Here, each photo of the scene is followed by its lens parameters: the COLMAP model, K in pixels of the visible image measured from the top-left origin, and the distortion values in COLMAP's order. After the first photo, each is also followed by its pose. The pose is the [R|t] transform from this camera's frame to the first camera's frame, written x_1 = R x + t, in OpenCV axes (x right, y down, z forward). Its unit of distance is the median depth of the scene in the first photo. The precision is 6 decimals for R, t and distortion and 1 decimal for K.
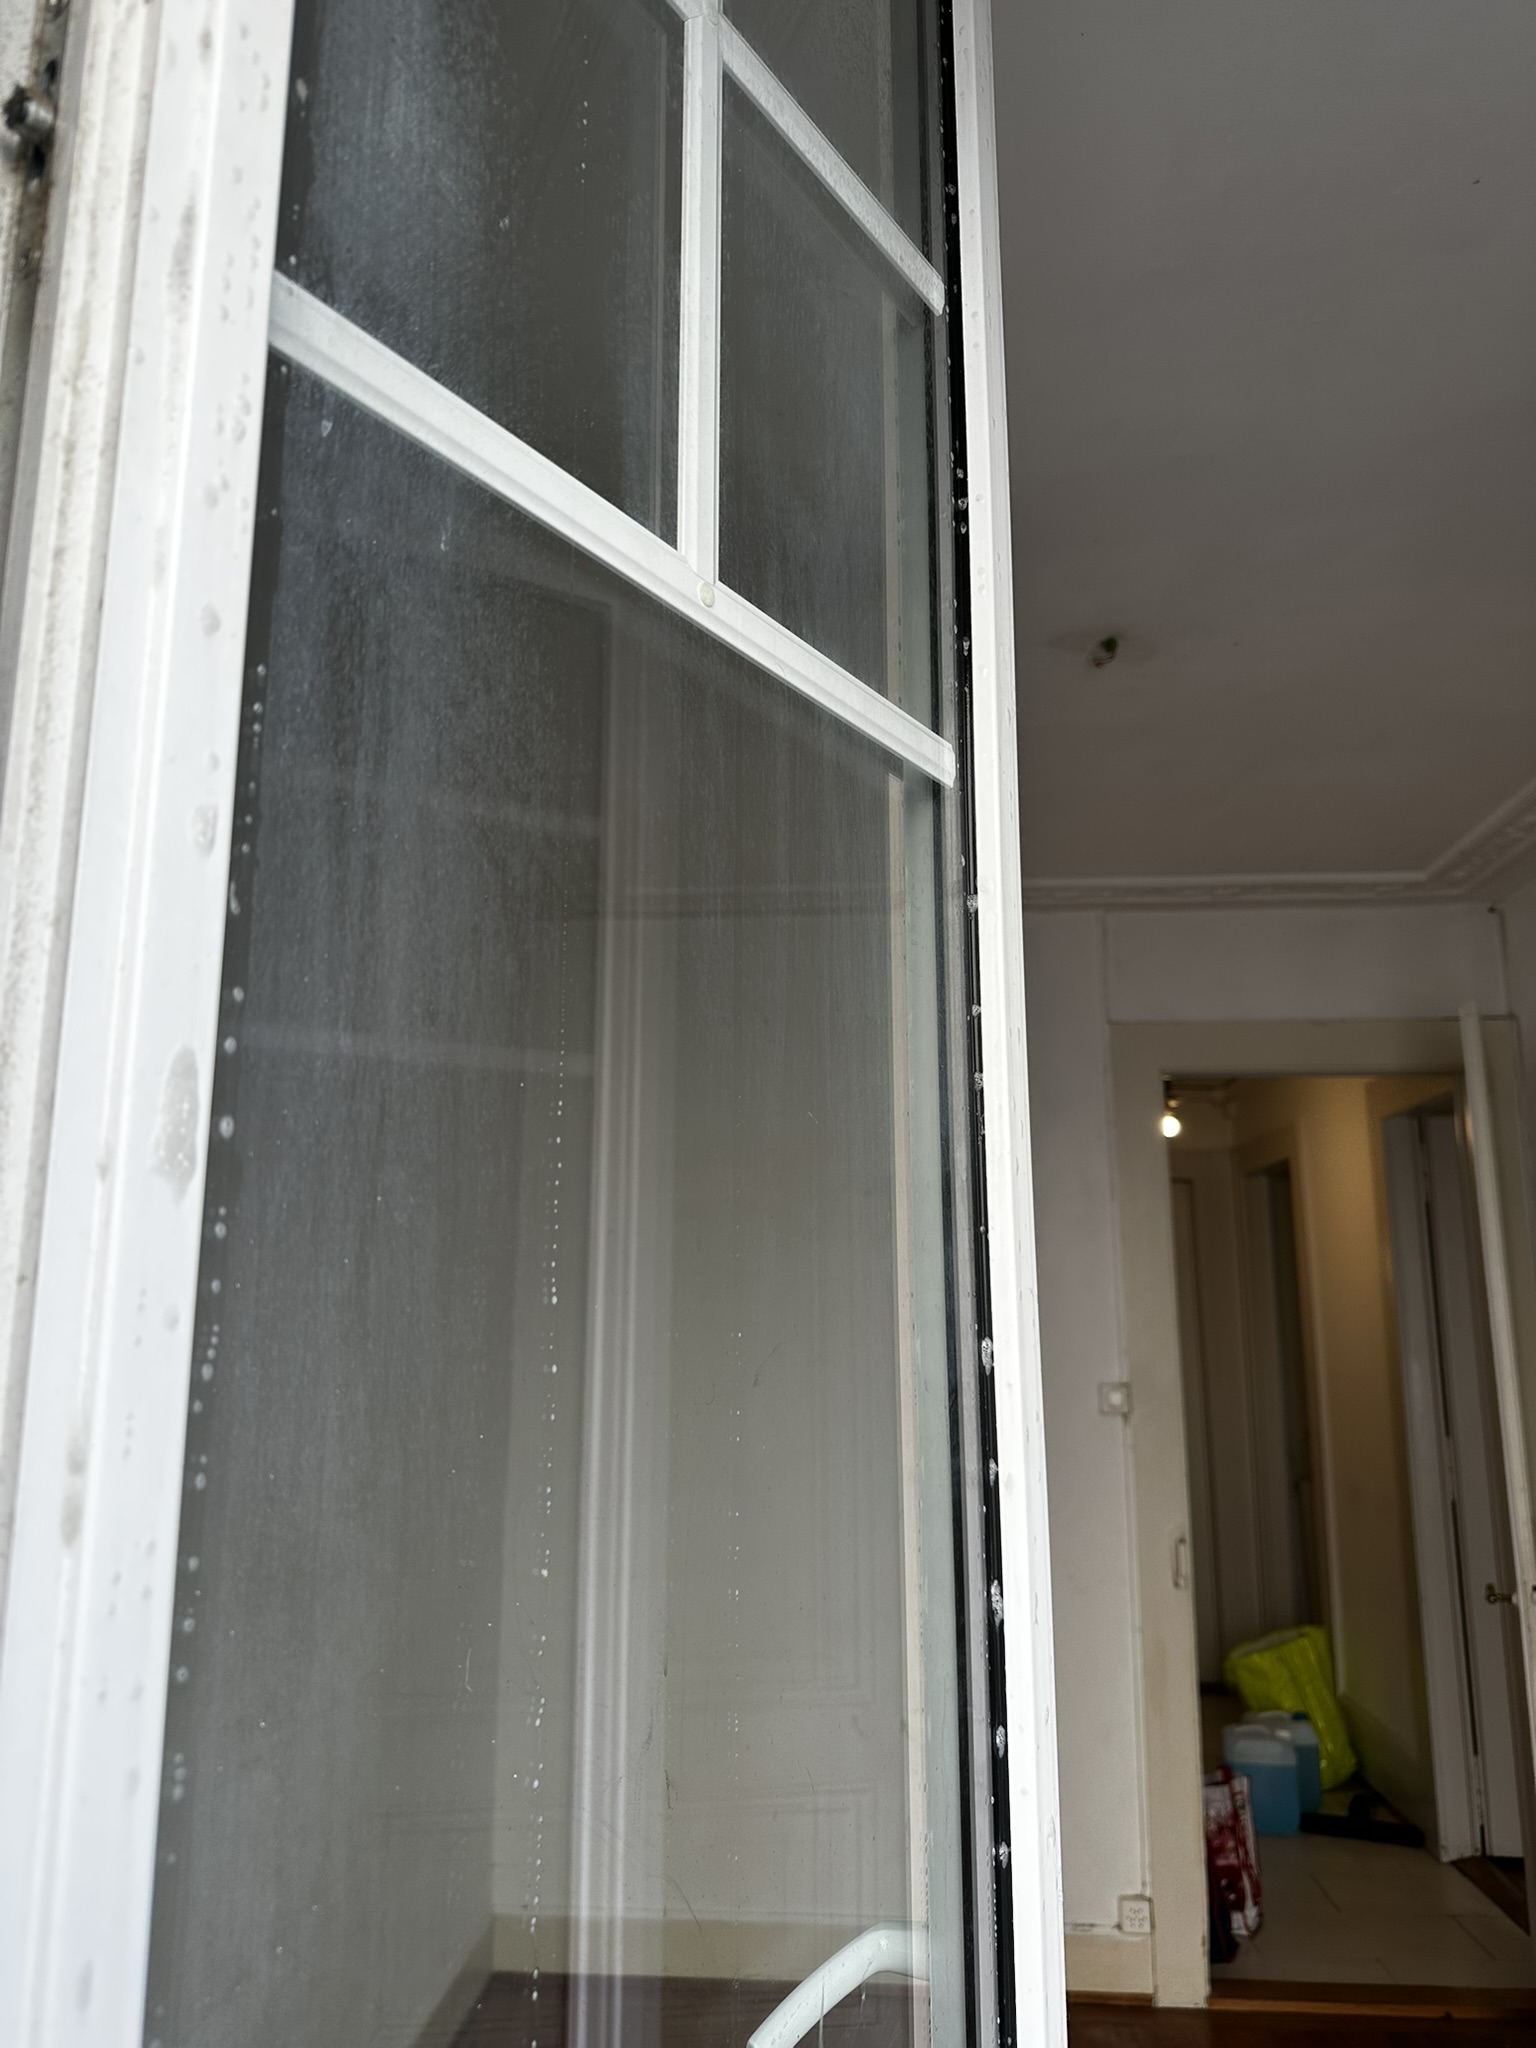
lens RADIAL K [[1465.8, 0, 760.1], [0, 1465.8, 1023.5], [0, 0, 1]] dist [0.041071, -0.053224]
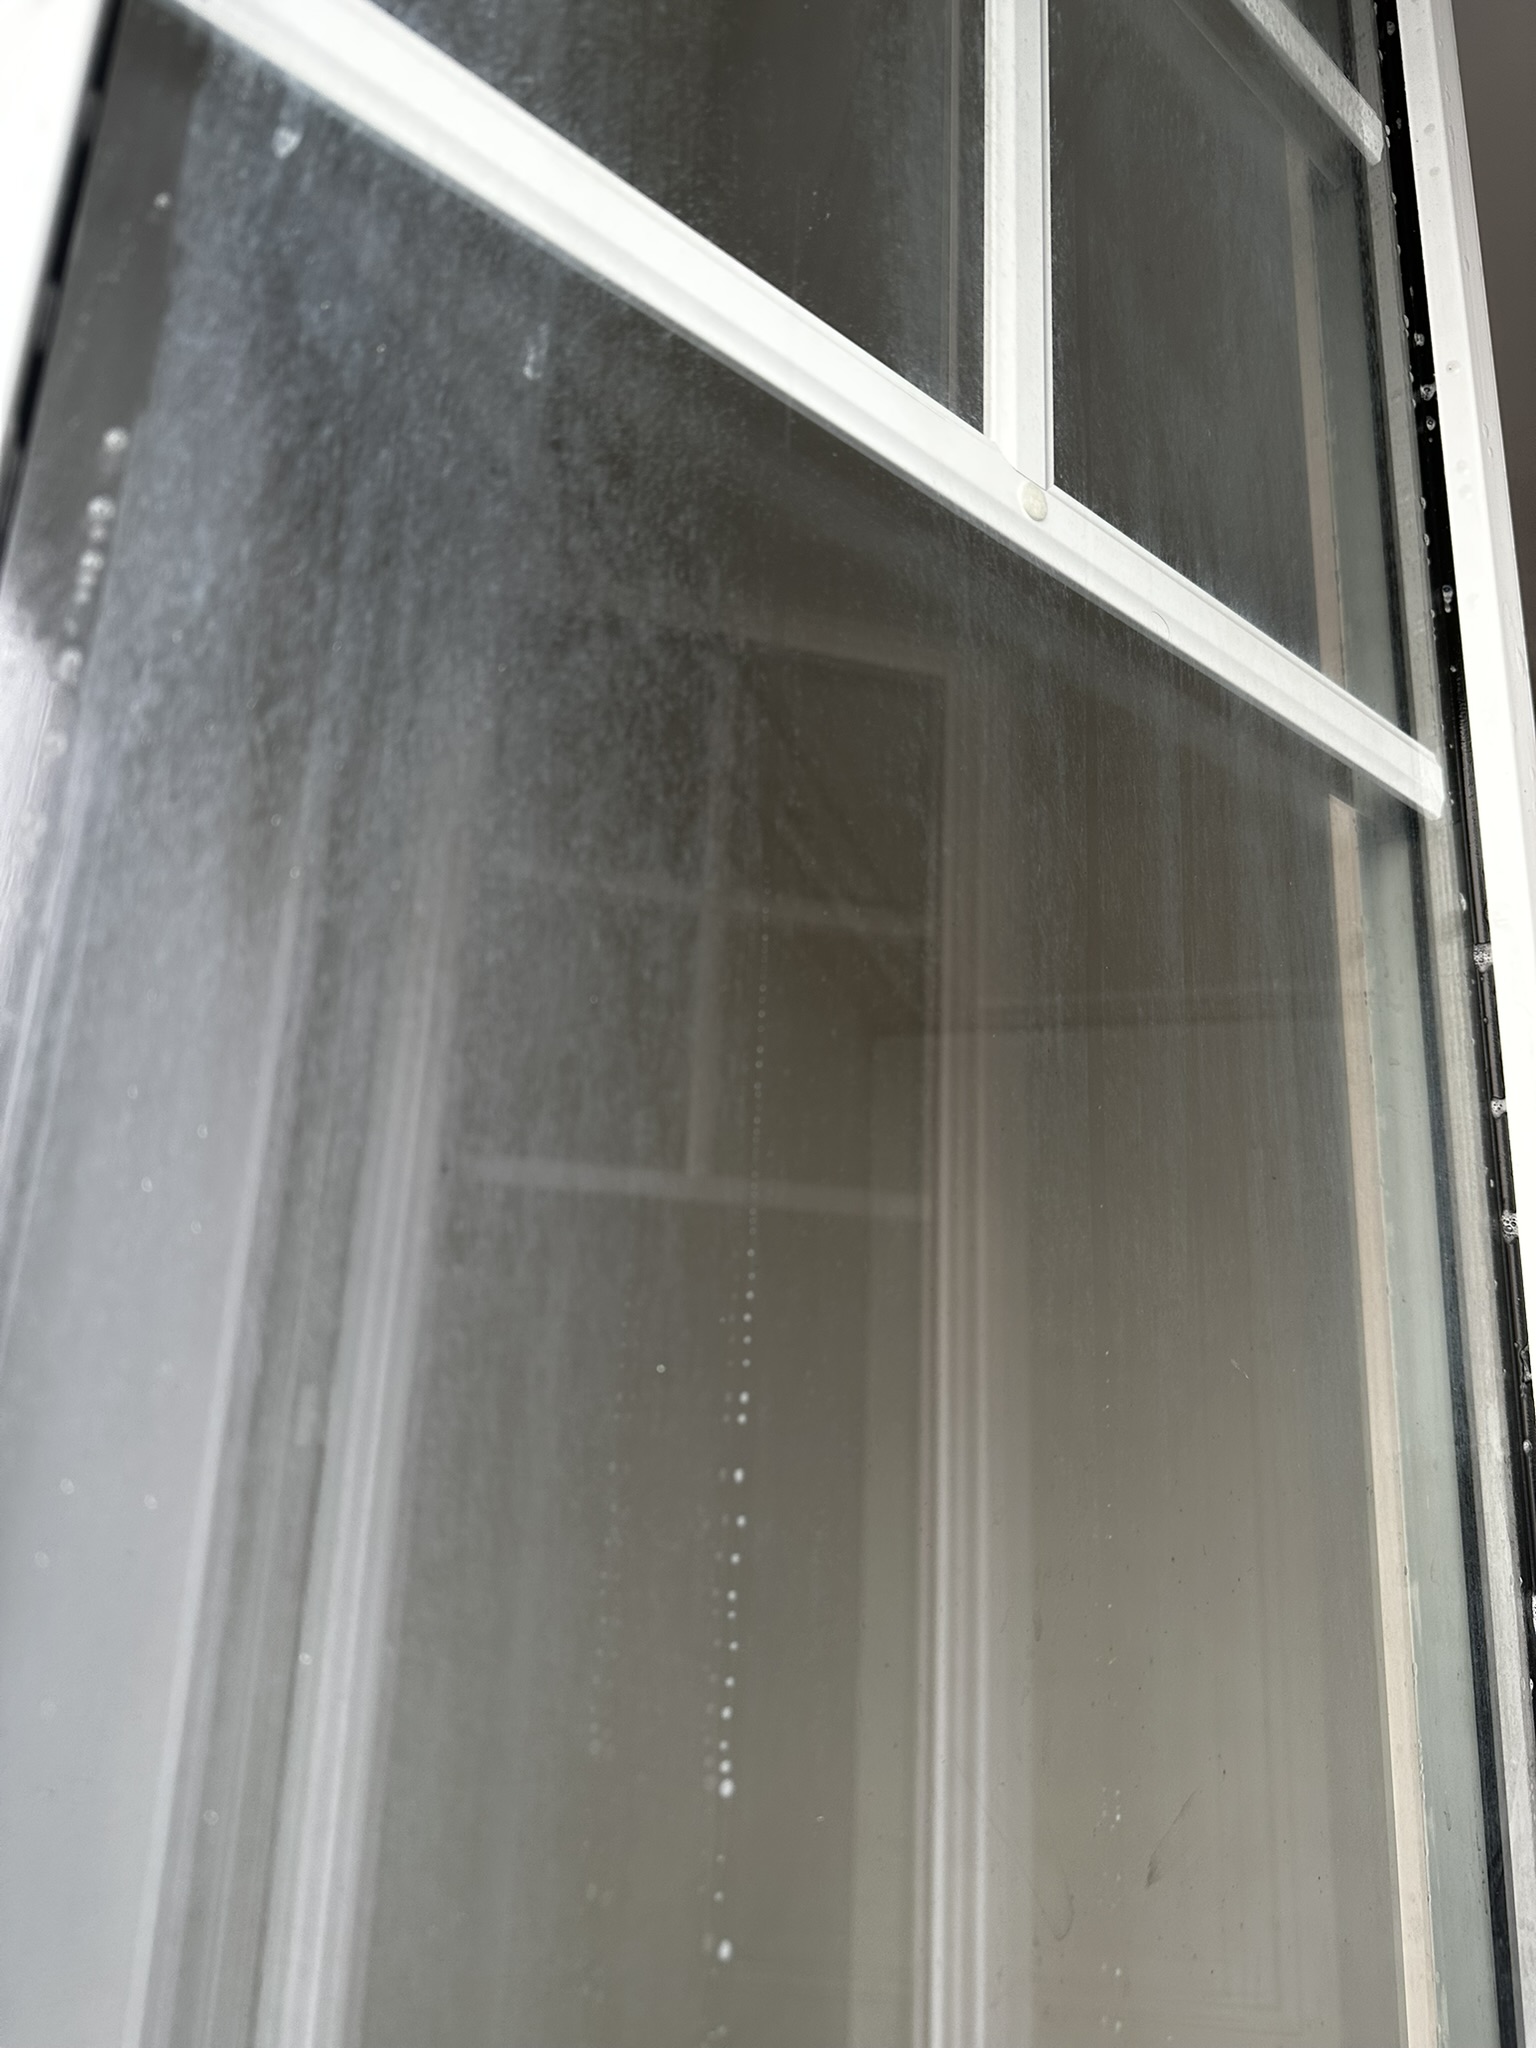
lens RADIAL K [[1465.8, 0, 768.6], [0, 1465.8, 1024.2], [0, 0, 1]] dist [0.041071, -0.053224]
pose [[0.970442, -0.026209, -0.239907, -0.002251], [0.007748, 0.996957, -0.077574, -0.036605], [0.241210, 0.073422, 0.967692, 0.501093]]
